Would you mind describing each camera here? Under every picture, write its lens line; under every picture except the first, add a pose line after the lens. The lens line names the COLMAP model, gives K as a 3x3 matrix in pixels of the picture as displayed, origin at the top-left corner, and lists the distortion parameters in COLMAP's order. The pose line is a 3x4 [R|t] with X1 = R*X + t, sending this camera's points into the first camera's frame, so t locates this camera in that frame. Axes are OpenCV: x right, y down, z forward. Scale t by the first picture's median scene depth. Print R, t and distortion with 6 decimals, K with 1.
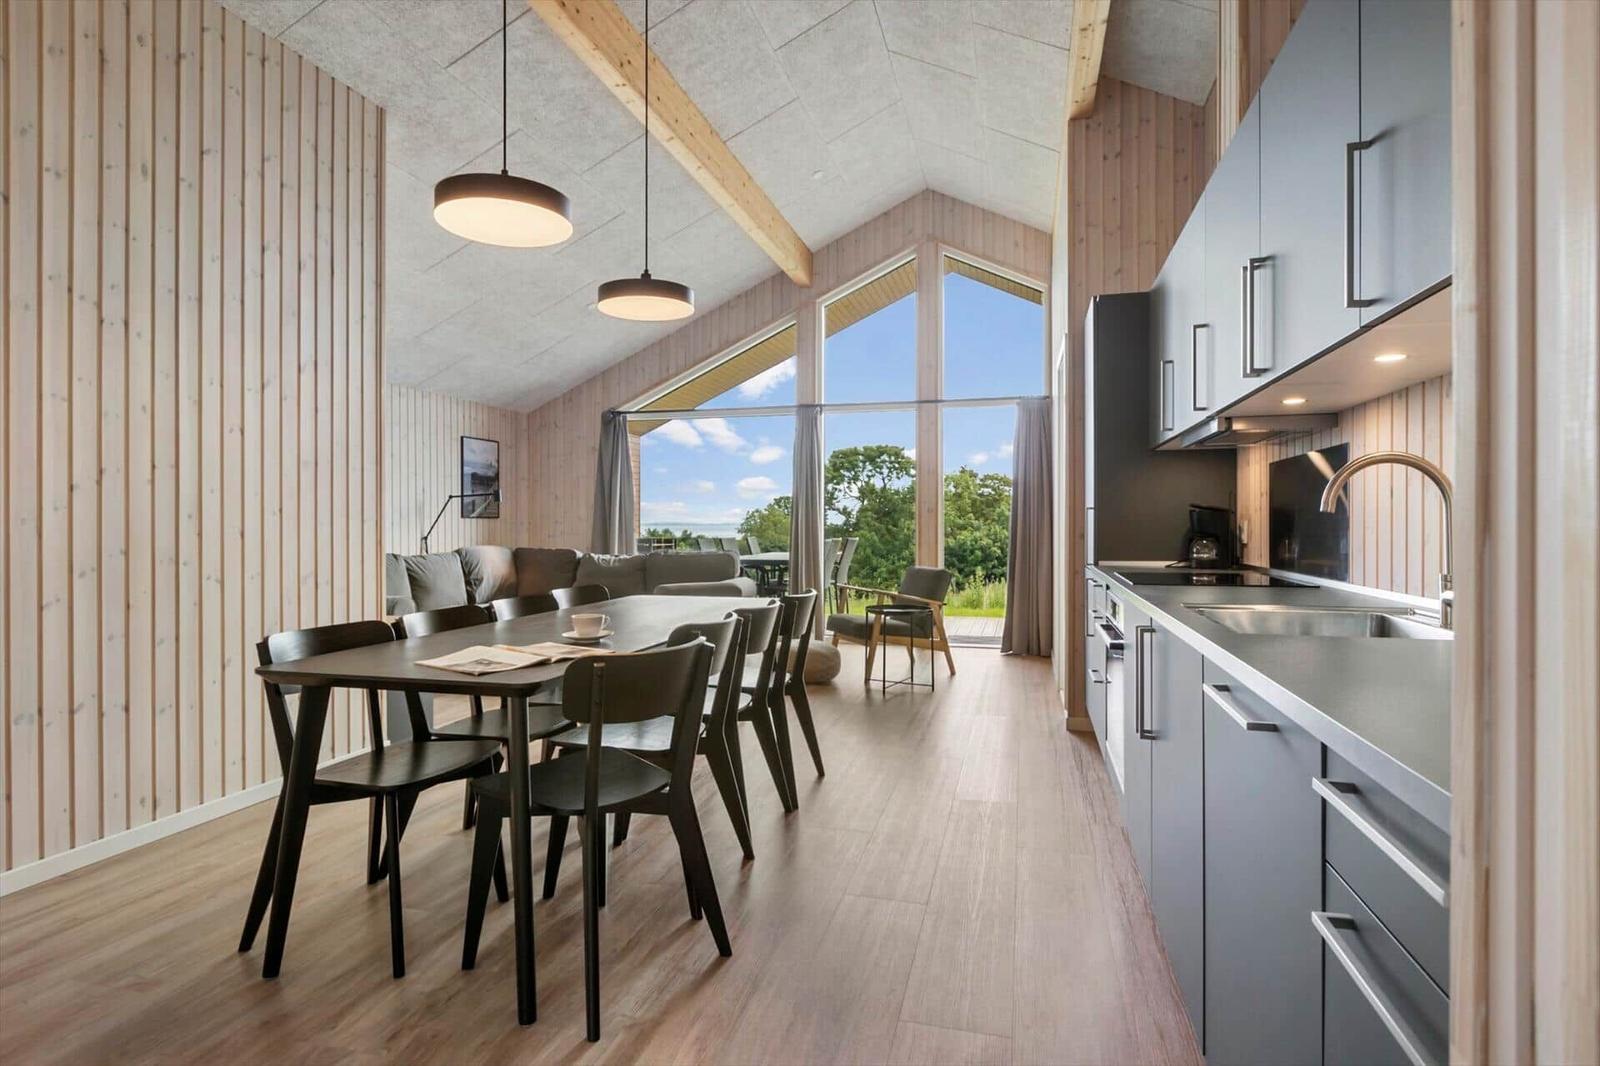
lens RADIAL K [[829.2, 0, 800.0], [0, 829.2, 533.0], [0, 0, 1]] dist [0.002118, 0.000428]
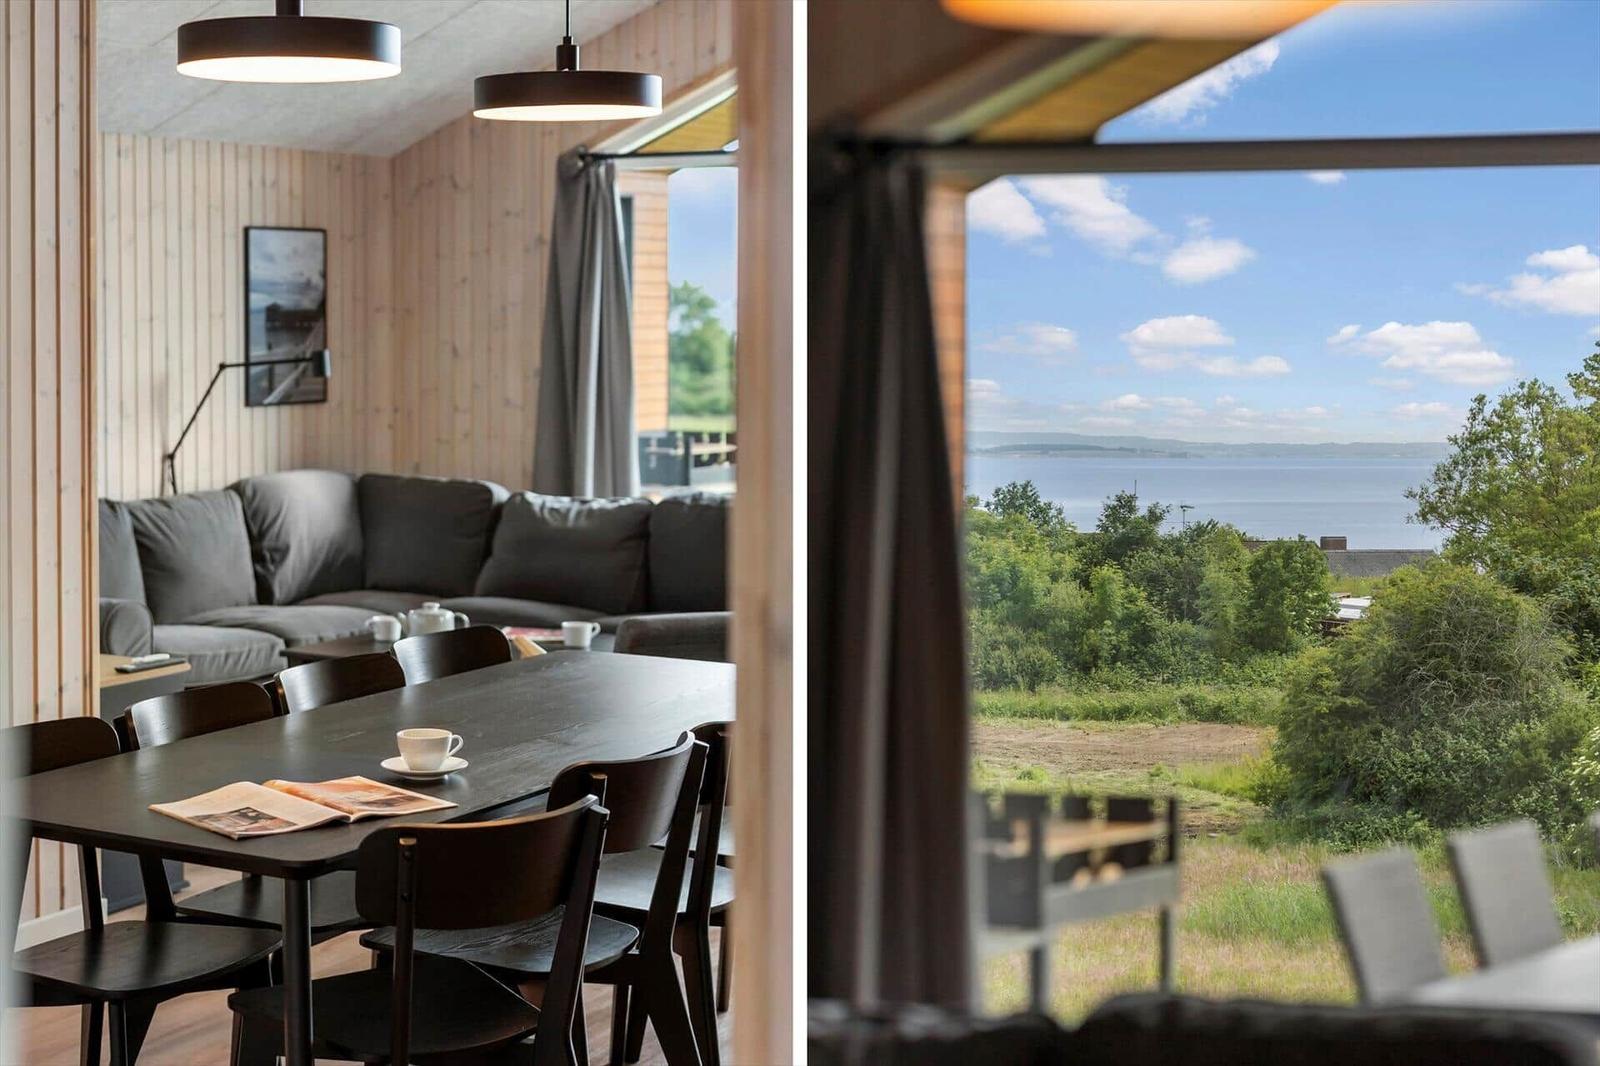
lens RADIAL K [[2328.2, 0, 800.0], [0, 2328.2, 533.0], [0, 0, 1]] dist [-0.070783, -0.088427]
pose [[0.986722, 0.031365, -0.159360, 0.094612], [-0.017686, 0.996092, 0.086538, -0.067088], [0.161452, -0.082570, 0.983420, -0.200690]]
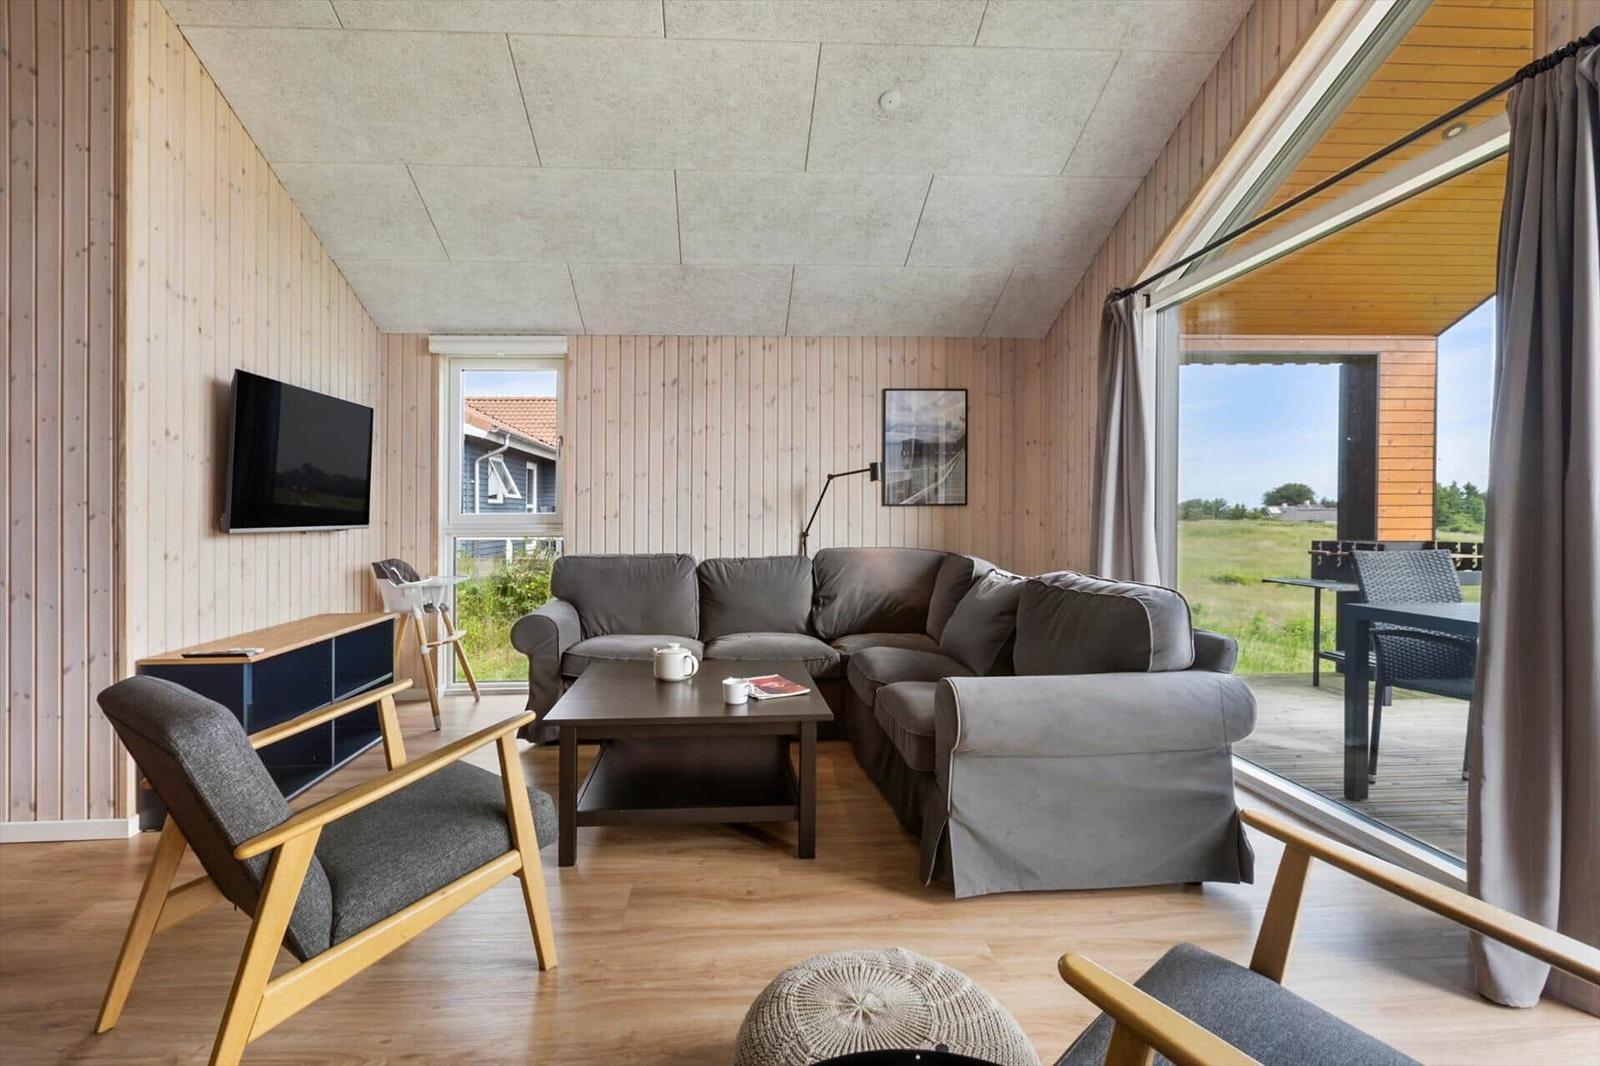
lens RADIAL K [[807.1, 0, 800.0], [0, 807.1, 533.0], [0, 0, 1]] dist [-0.001280, -0.000255]
pose [[0.357183, 0.018351, -0.933854, 0.205309], [-0.006213, 0.999832, 0.017271, -0.007478], [0.934014, -0.000367, 0.357237, 0.720697]]
